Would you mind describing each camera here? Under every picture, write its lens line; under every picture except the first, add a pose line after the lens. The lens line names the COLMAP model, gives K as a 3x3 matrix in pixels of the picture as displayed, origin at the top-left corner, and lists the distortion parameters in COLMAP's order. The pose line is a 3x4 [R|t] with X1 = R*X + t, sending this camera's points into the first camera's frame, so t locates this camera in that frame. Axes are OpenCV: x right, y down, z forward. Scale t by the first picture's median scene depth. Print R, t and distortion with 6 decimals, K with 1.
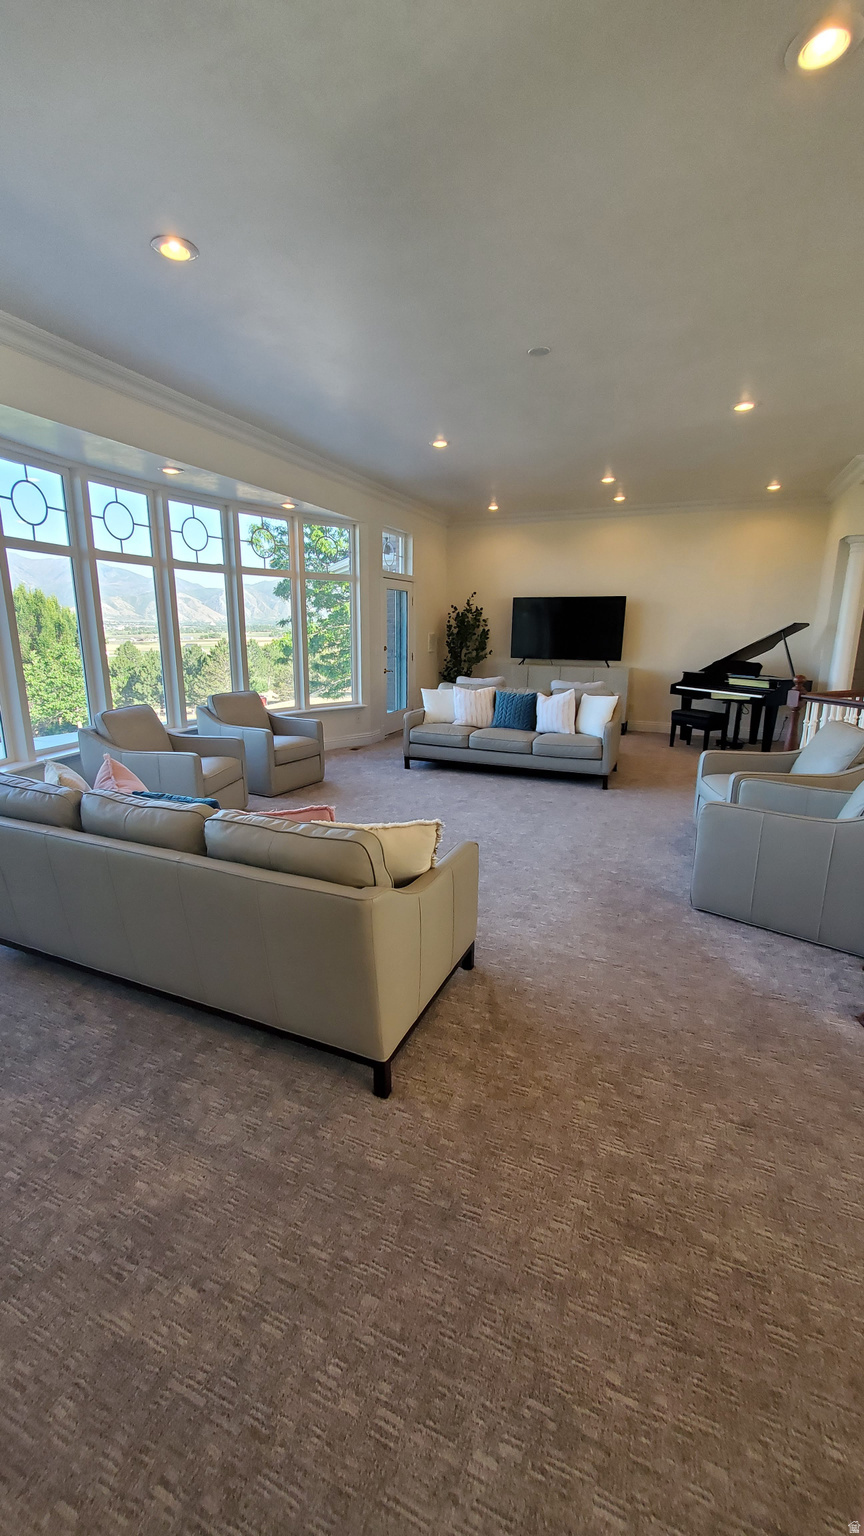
lens RADIAL K [[608.6, 0, 417.0], [0, 608.6, 766.3], [0, 0, 1]] dist [0.002526, -0.000887]
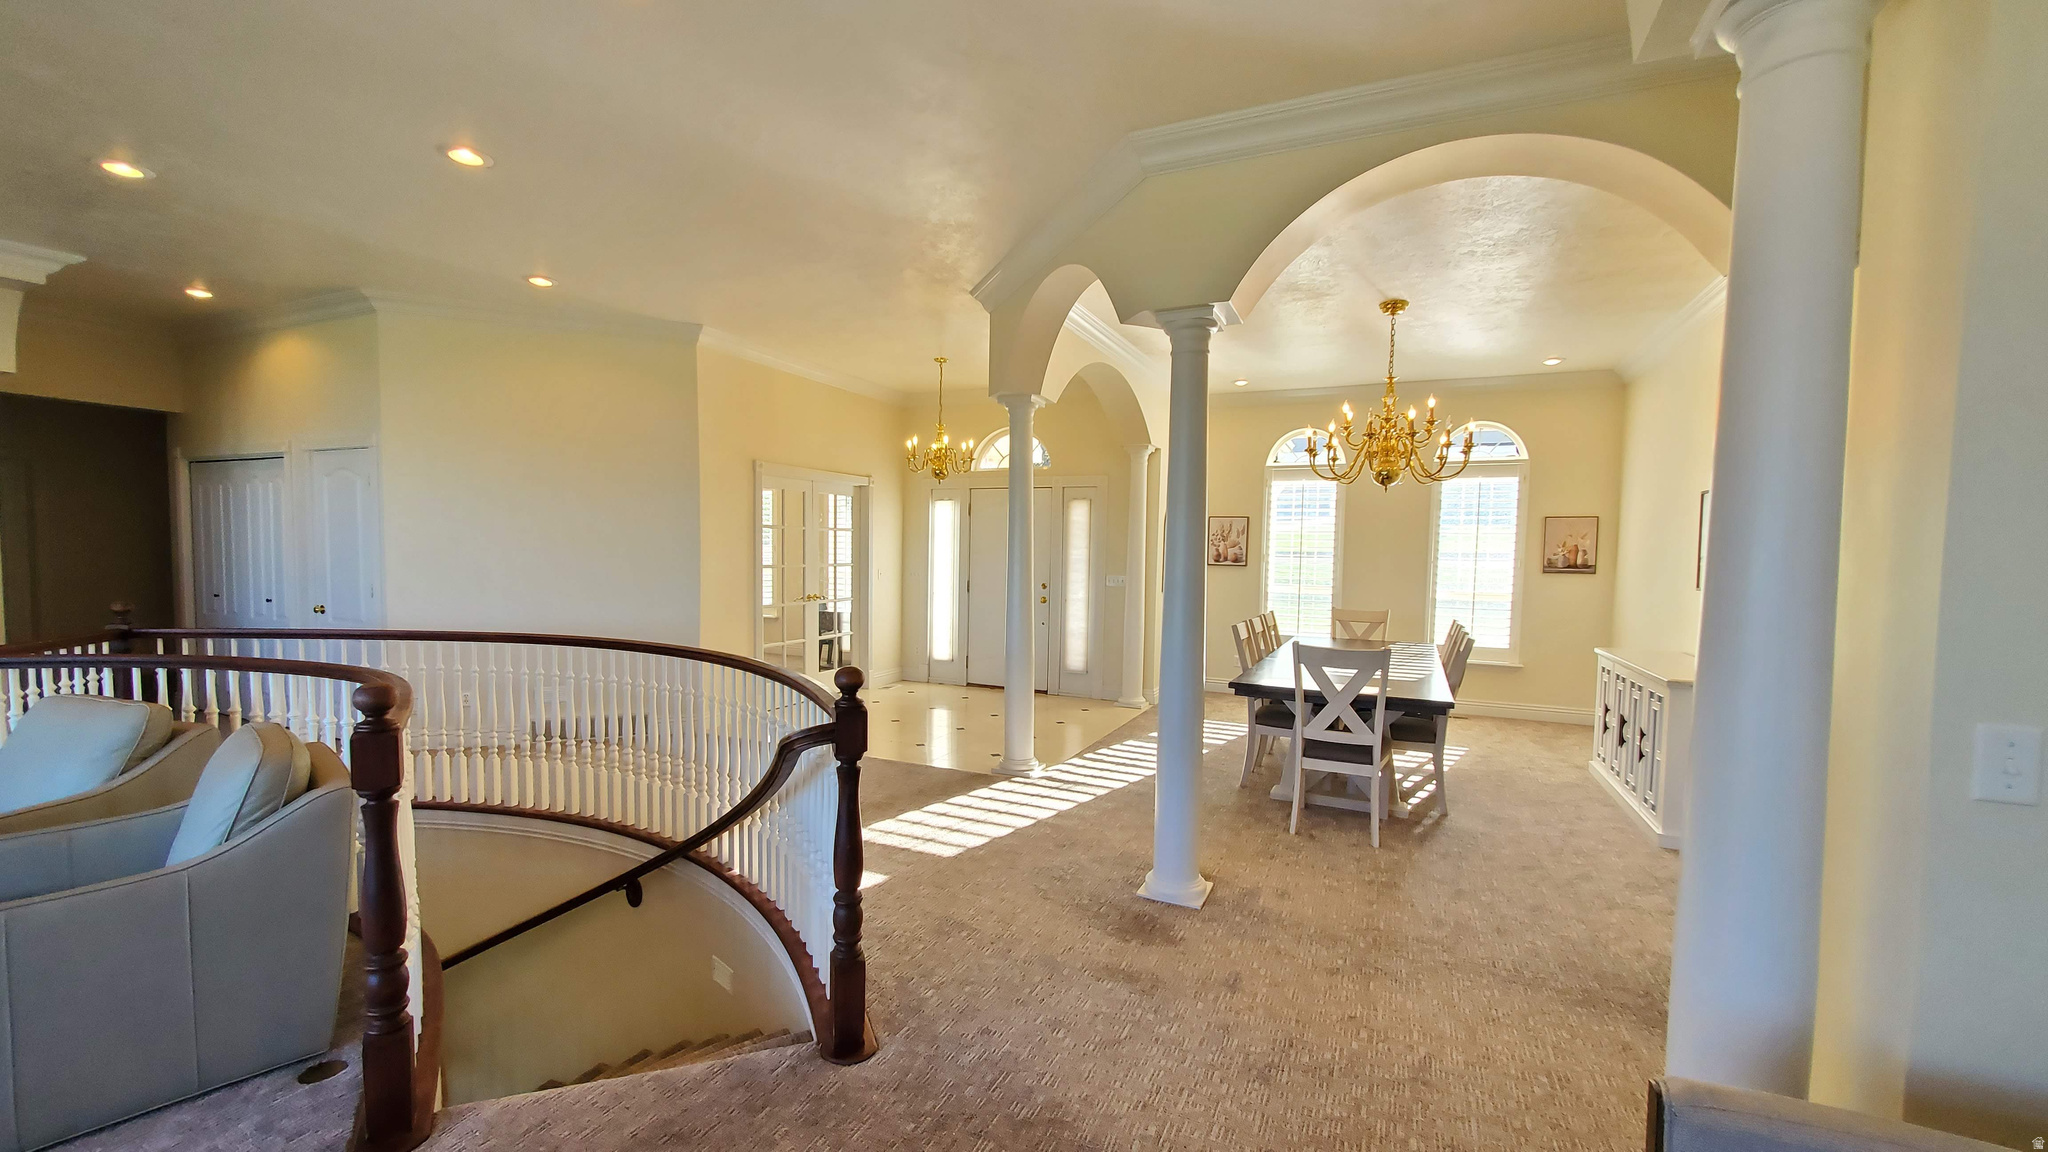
lens RADIAL K [[811.4, 0, 1021.3], [0, 811.4, 593.7], [0, 0, 1]] dist [0.002526, -0.000887]
pose [[0.012638, -0.061478, 0.998028, -0.021345], [0.208523, 0.976326, 0.057501, -0.022655], [-0.977936, 0.207385, 0.025158, 0.104764]]
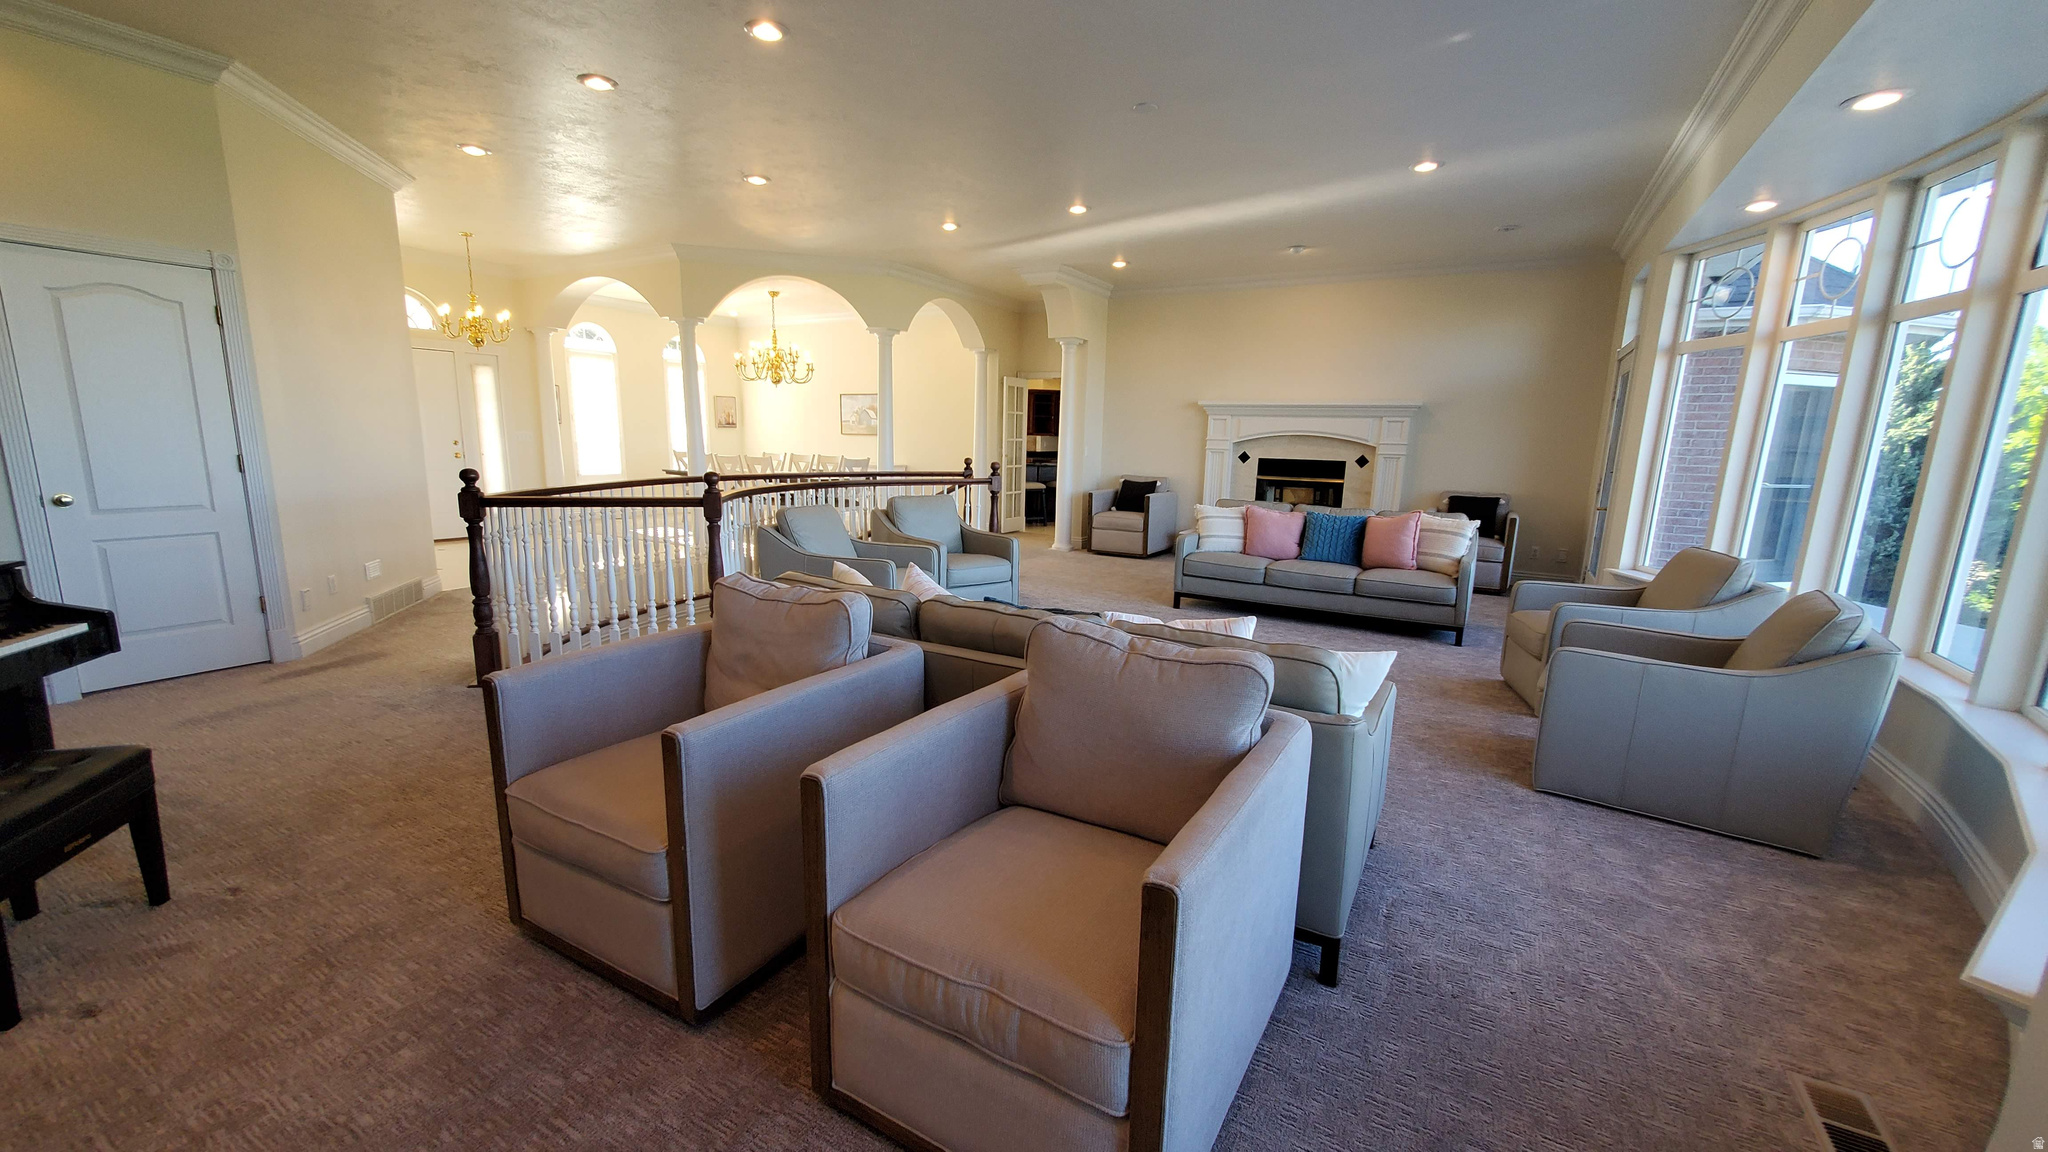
lens RADIAL K [[819.1, 0, 1016.9], [0, 819.1, 587.5], [0, 0, 1]] dist [0.028163, -0.000141]
pose [[-0.993858, -0.050206, 0.098622, 0.190870], [-0.006383, 0.915692, 0.401830, -0.431757], [-0.110481, 0.398732, -0.910388, 1.964211]]
